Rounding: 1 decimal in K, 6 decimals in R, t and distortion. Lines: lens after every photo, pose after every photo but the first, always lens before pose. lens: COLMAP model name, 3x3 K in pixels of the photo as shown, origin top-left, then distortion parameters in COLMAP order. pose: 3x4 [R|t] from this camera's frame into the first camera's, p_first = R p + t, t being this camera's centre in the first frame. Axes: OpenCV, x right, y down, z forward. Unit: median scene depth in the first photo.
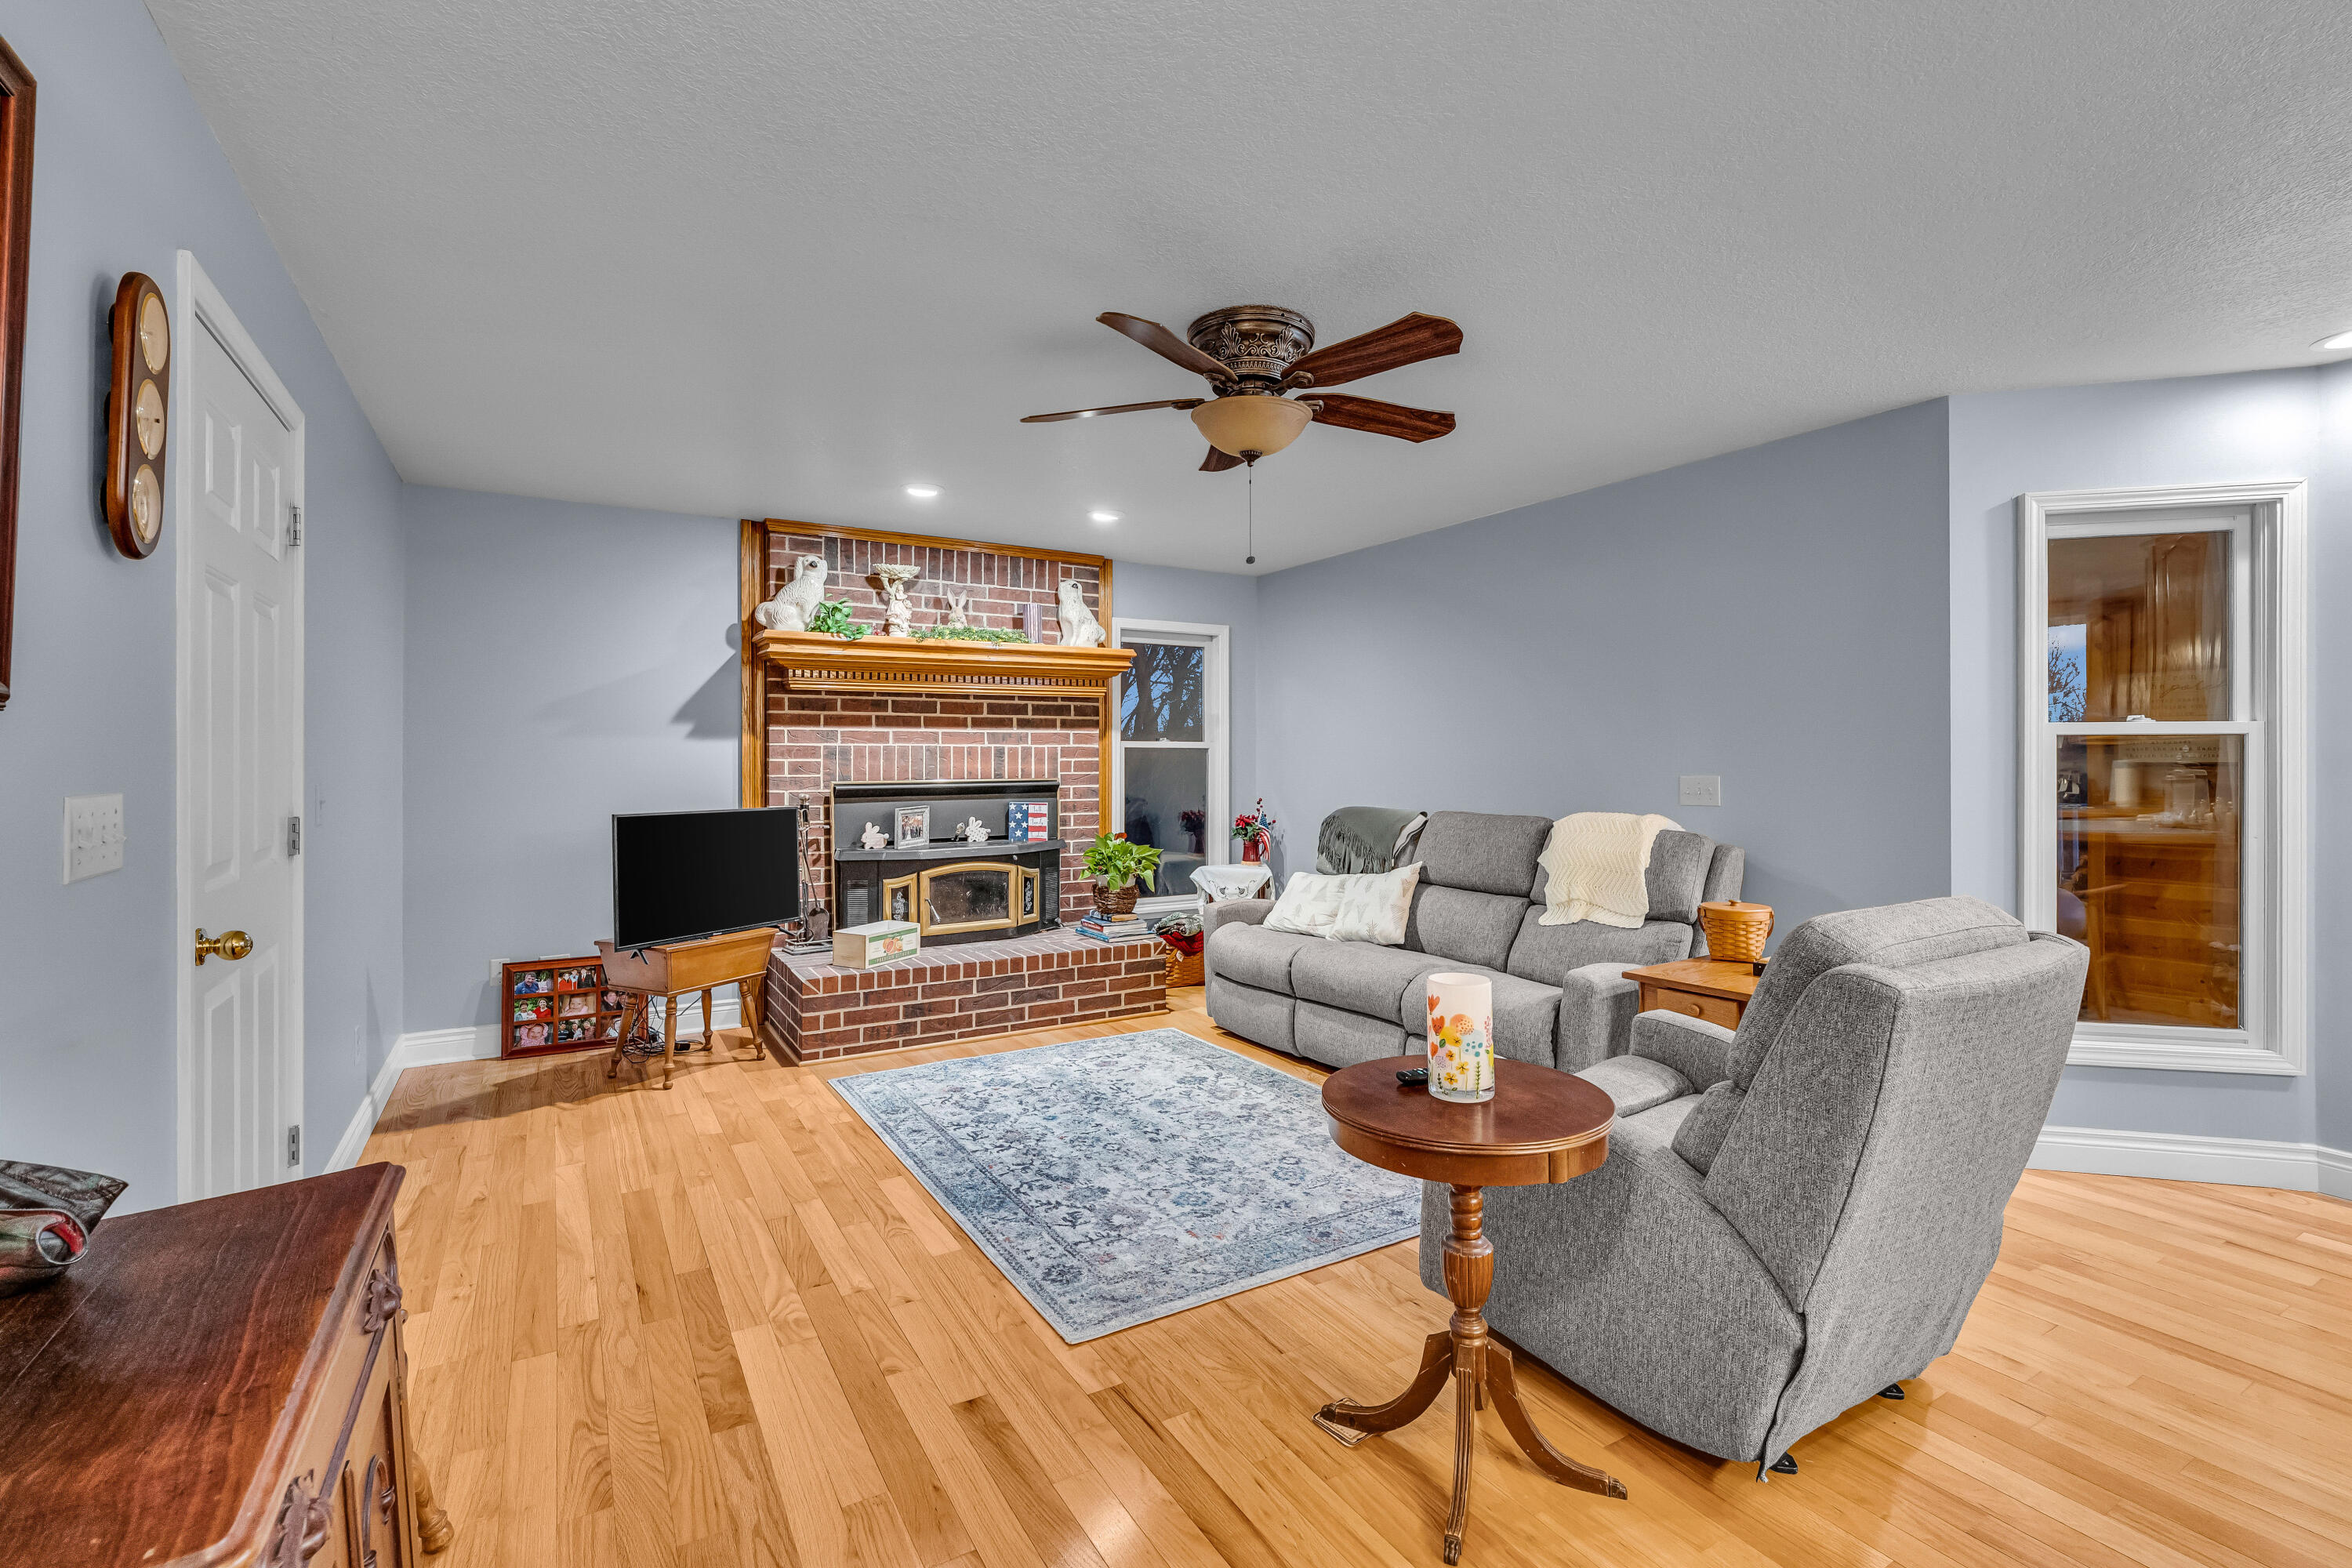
lens RADIAL K [[1038.5, 0, 1168.2], [0, 1038.5, 764.8], [0, 0, 1]] dist [-0.002316, -0.000557]
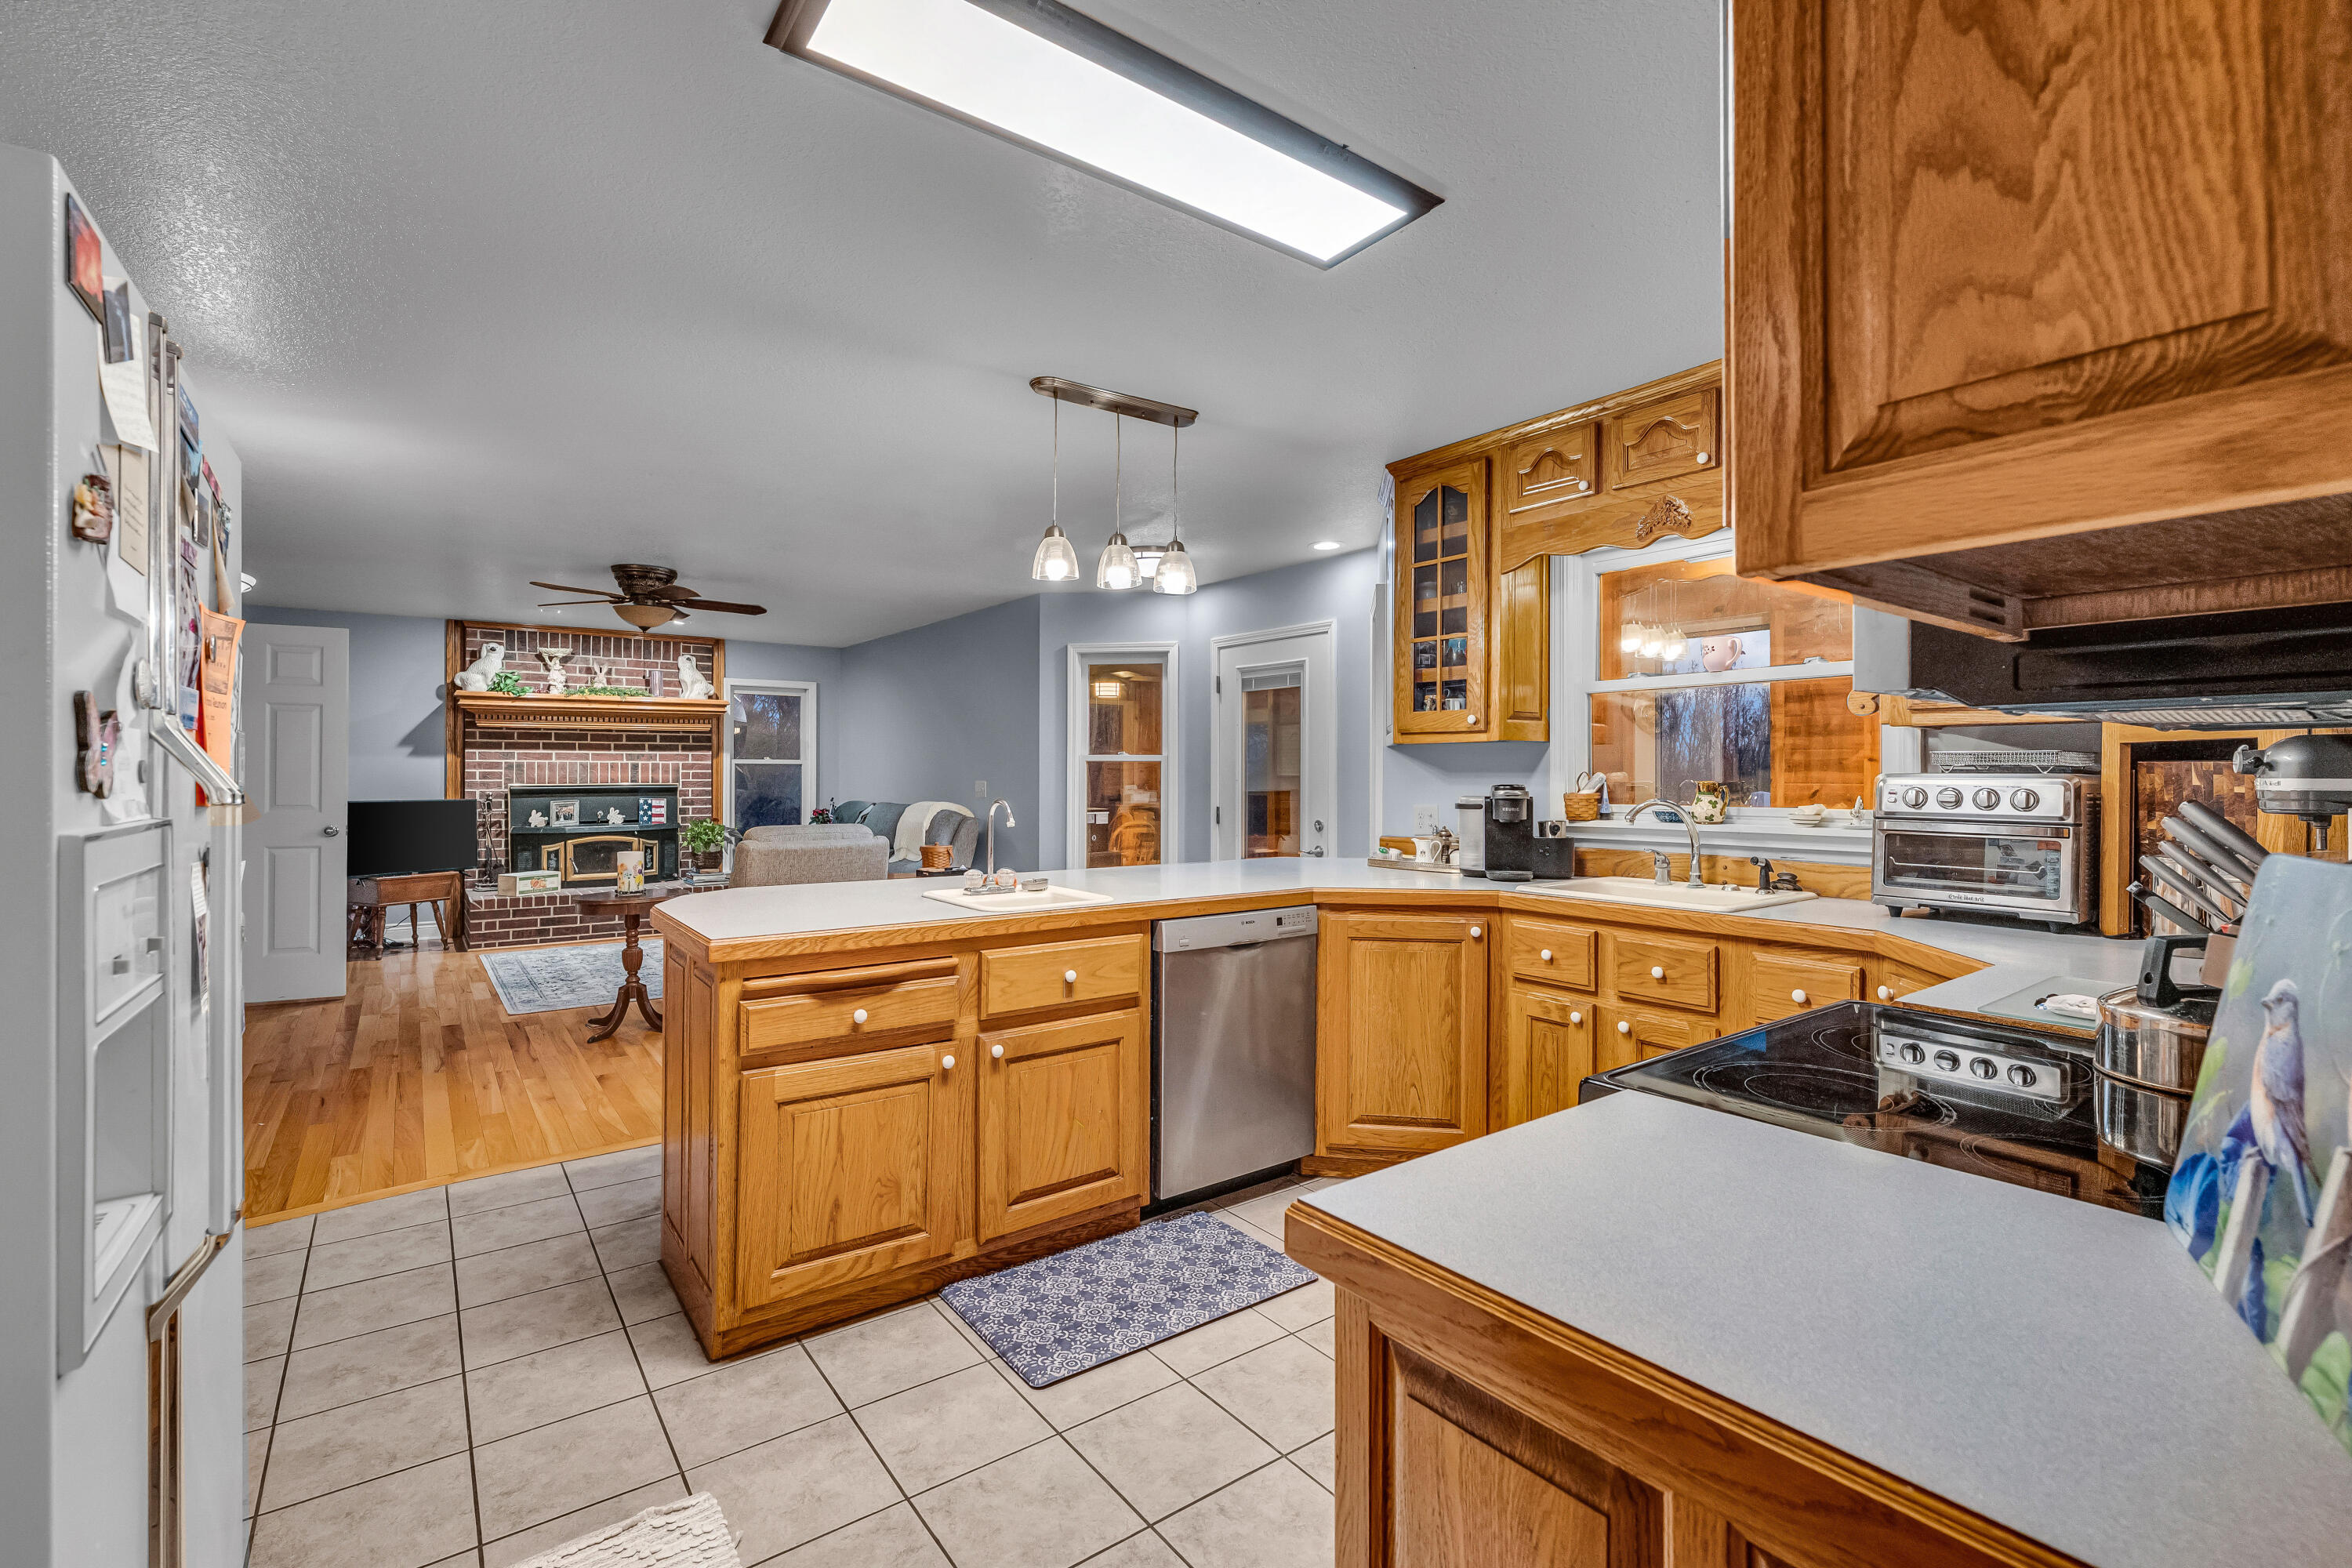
lens RADIAL K [[1038.5, 0, 1172.0], [0, 1038.5, 775.8], [0, 0, 1]] dist [-0.002316, -0.000557]
pose [[0.994858, 0.004681, 0.101169, 0.512408], [-0.004284, 0.999982, -0.004140, 0.005413], [-0.101187, 0.003685, 0.994861, -0.665356]]
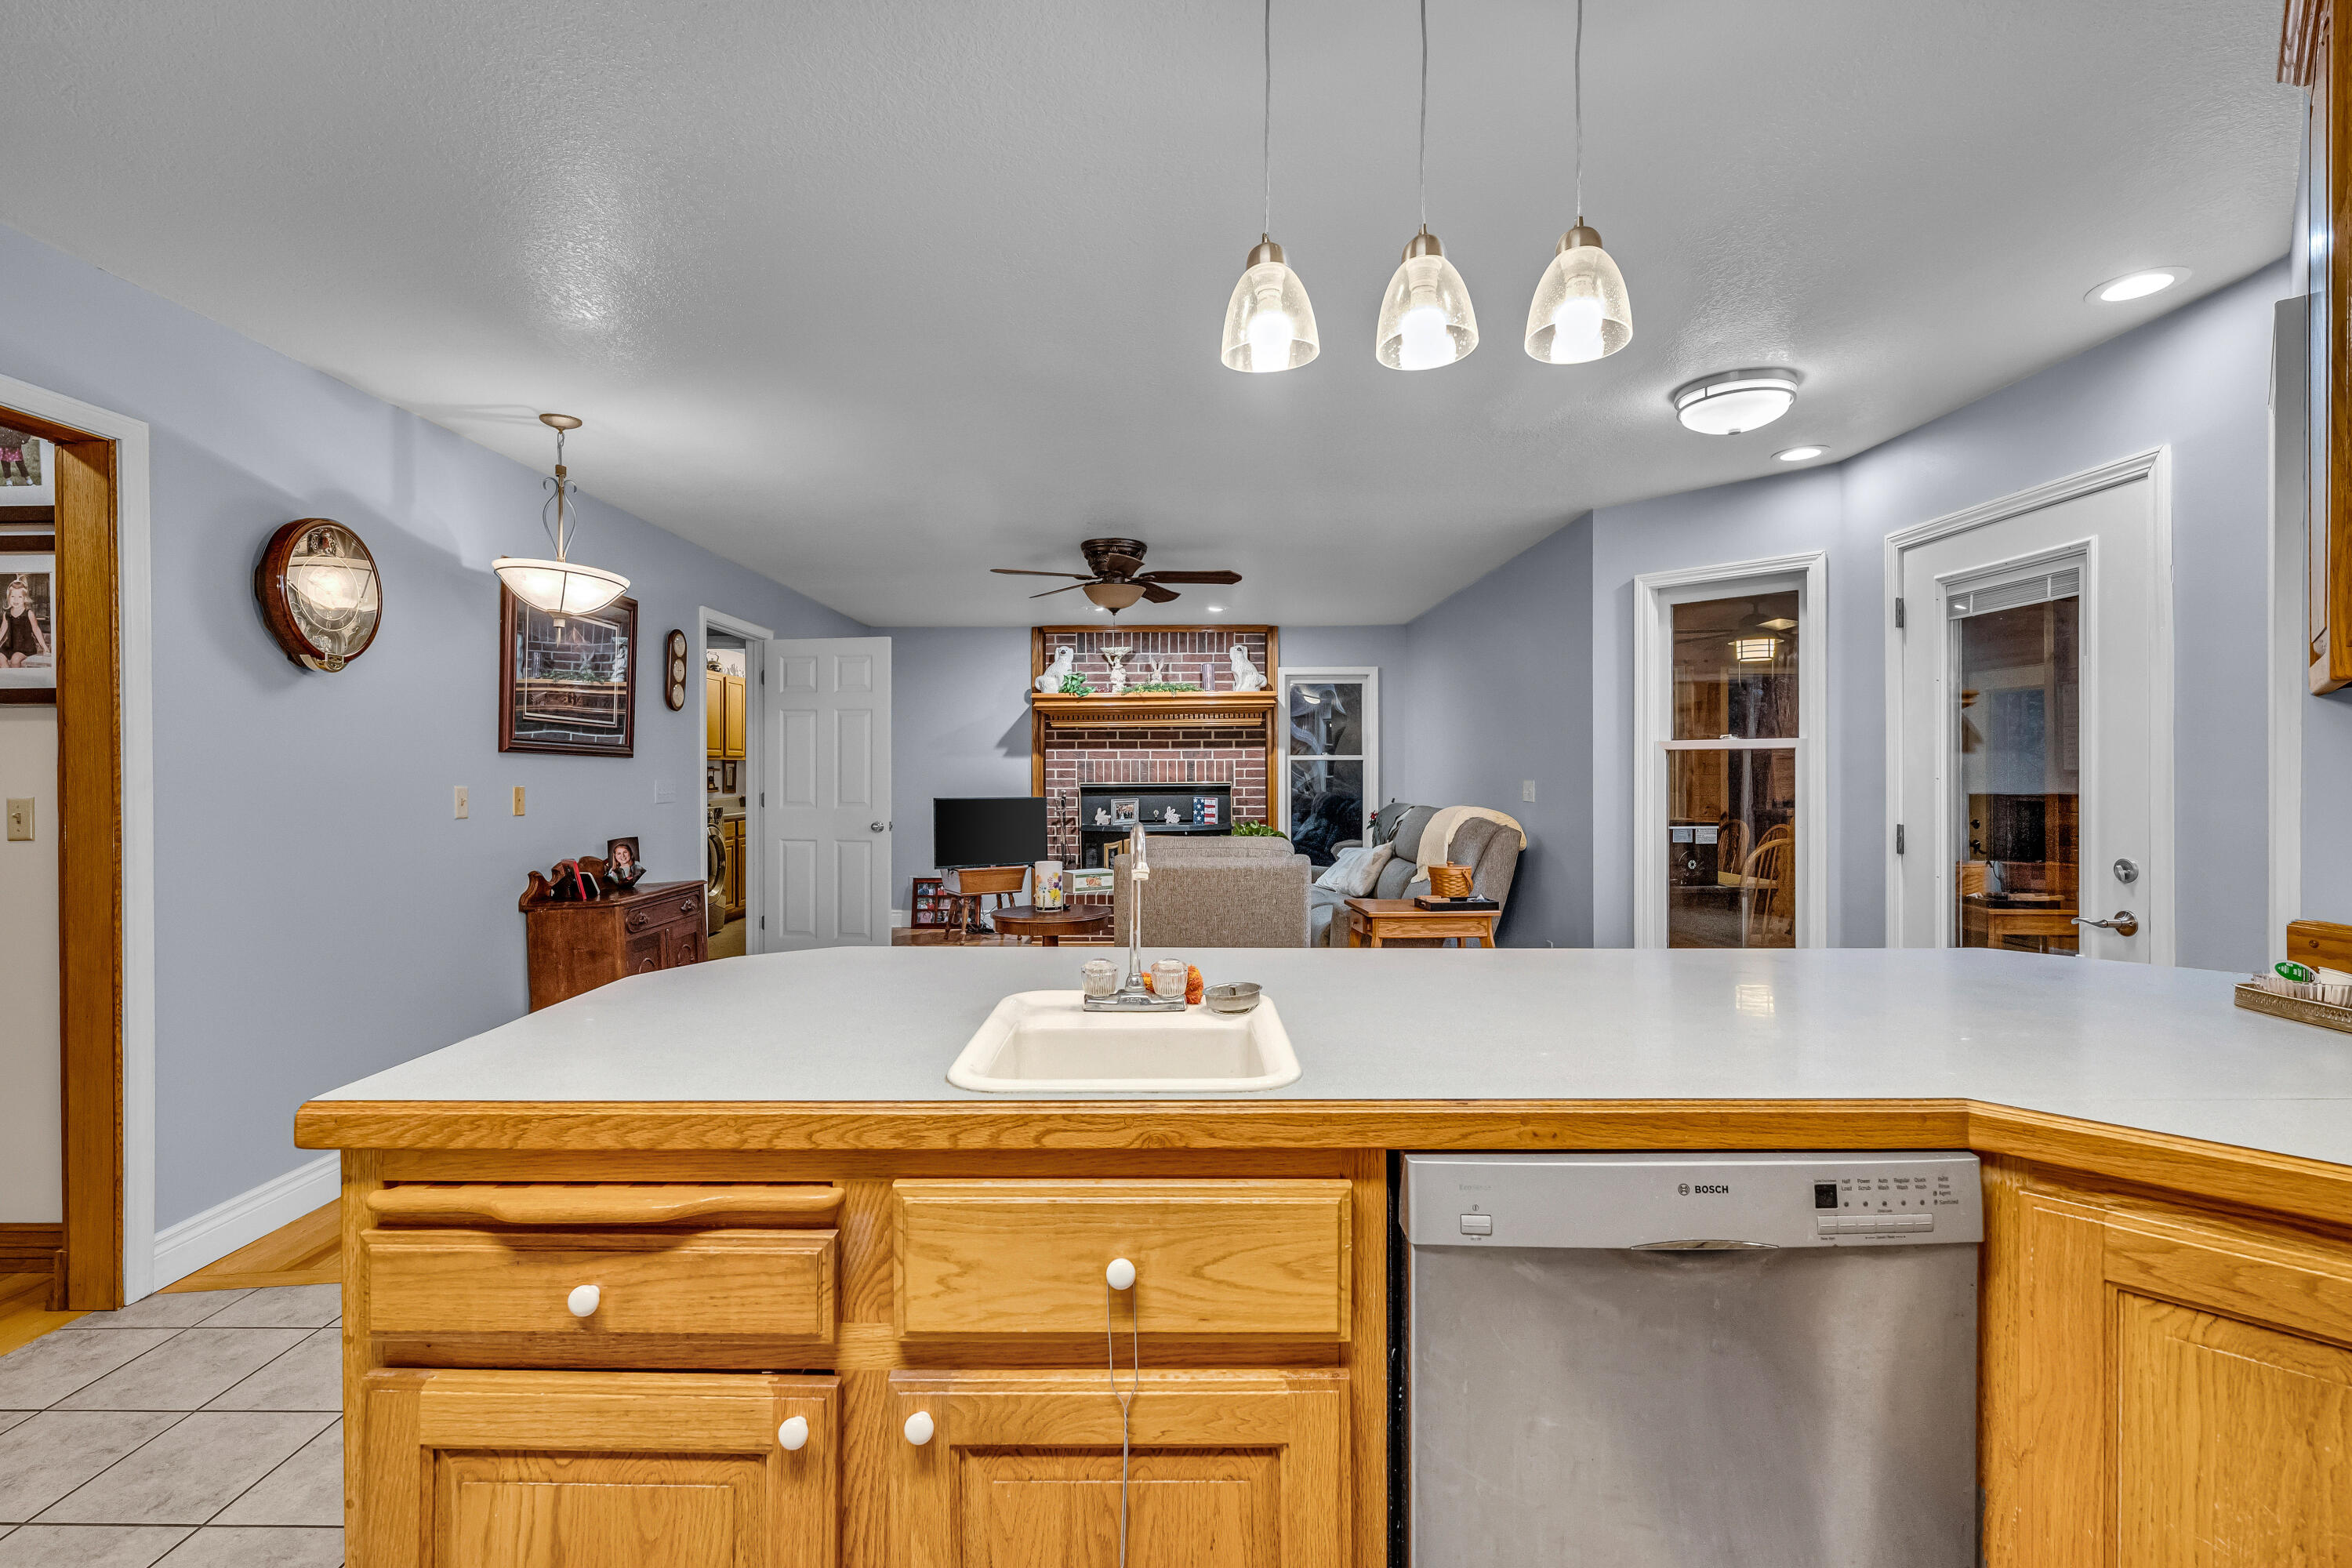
lens RADIAL K [[1038.5, 0, 1169.6], [0, 1038.5, 775.9], [0, 0, 1]] dist [-0.002316, -0.000557]
pose [[0.854348, 0.002272, -0.519696, 0.631377], [-0.002051, 0.999997, 0.001000, 0.003539], [0.519697, 0.000212, 0.854351, -0.315590]]
